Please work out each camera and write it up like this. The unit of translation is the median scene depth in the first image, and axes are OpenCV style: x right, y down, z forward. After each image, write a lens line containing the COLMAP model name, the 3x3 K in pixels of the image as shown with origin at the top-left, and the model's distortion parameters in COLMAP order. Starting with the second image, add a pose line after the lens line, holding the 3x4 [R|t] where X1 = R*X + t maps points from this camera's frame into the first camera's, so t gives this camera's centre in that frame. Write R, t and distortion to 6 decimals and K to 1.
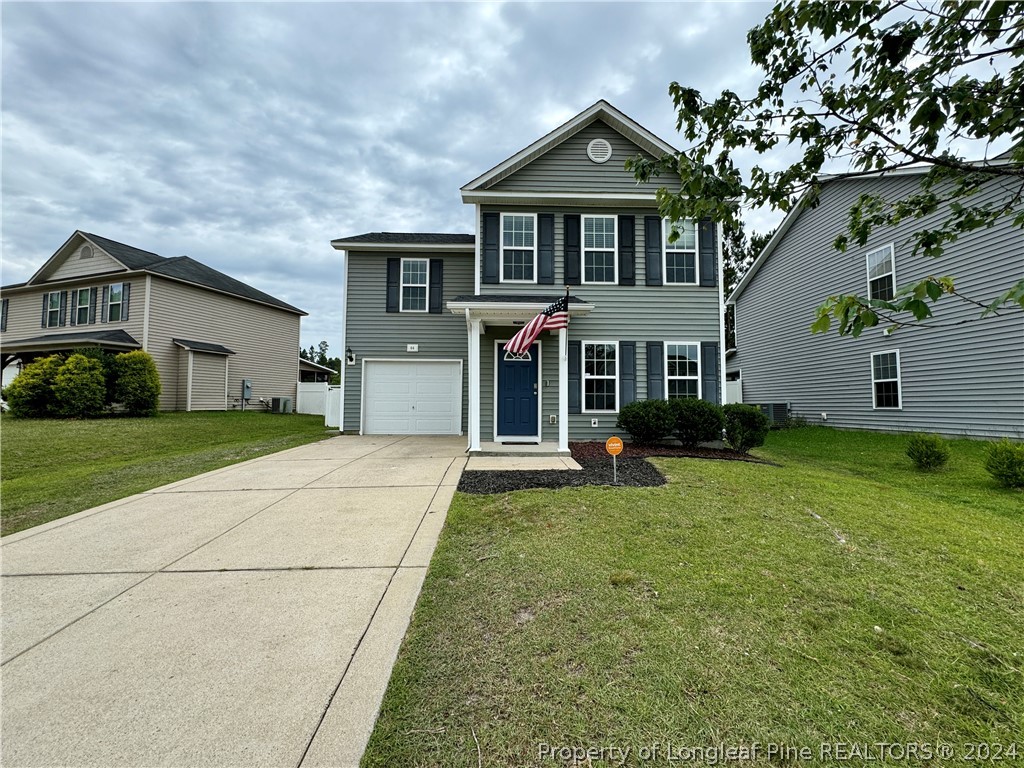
lens RADIAL K [[406.9, 0, 514.4], [0, 406.9, 385.2], [0, 0, 1]] dist [-0.000254, 0.000046]
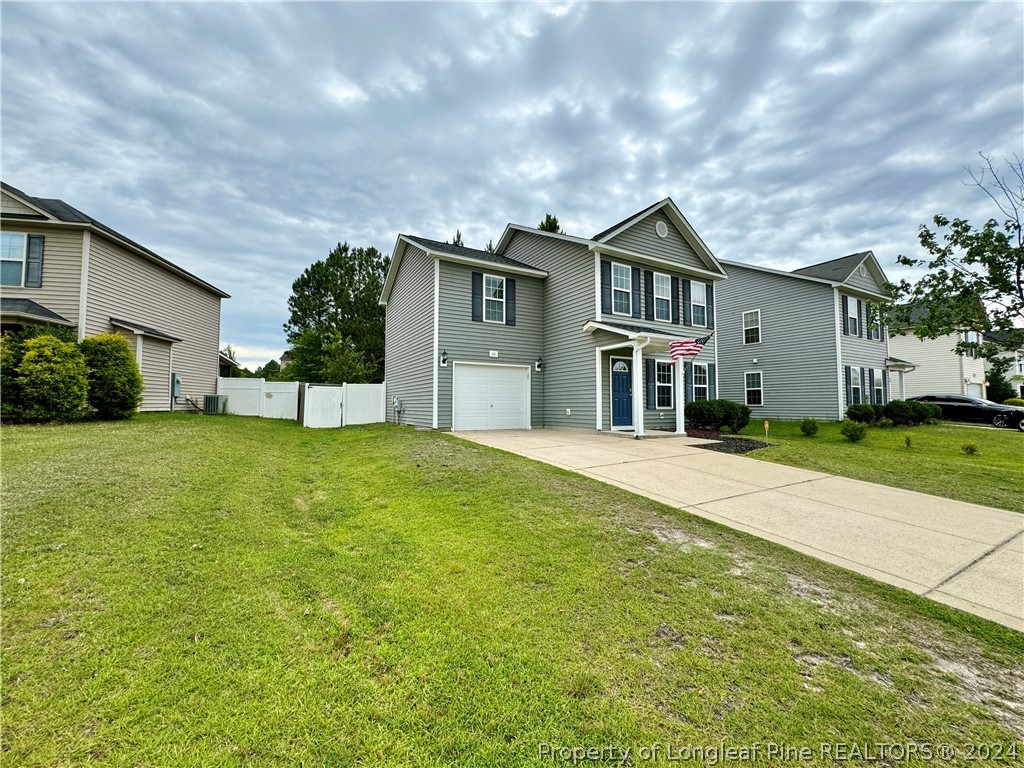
lens RADIAL K [[406.9, 0, 516.1], [0, 406.9, 383.5], [0, 0, 1]] dist [-0.000254, 0.000046]
pose [[0.884132, 0.021532, 0.466741, -0.737099], [-0.020747, 0.999761, -0.006822, -0.002080], [-0.466777, -0.003652, 0.884368, -0.041828]]
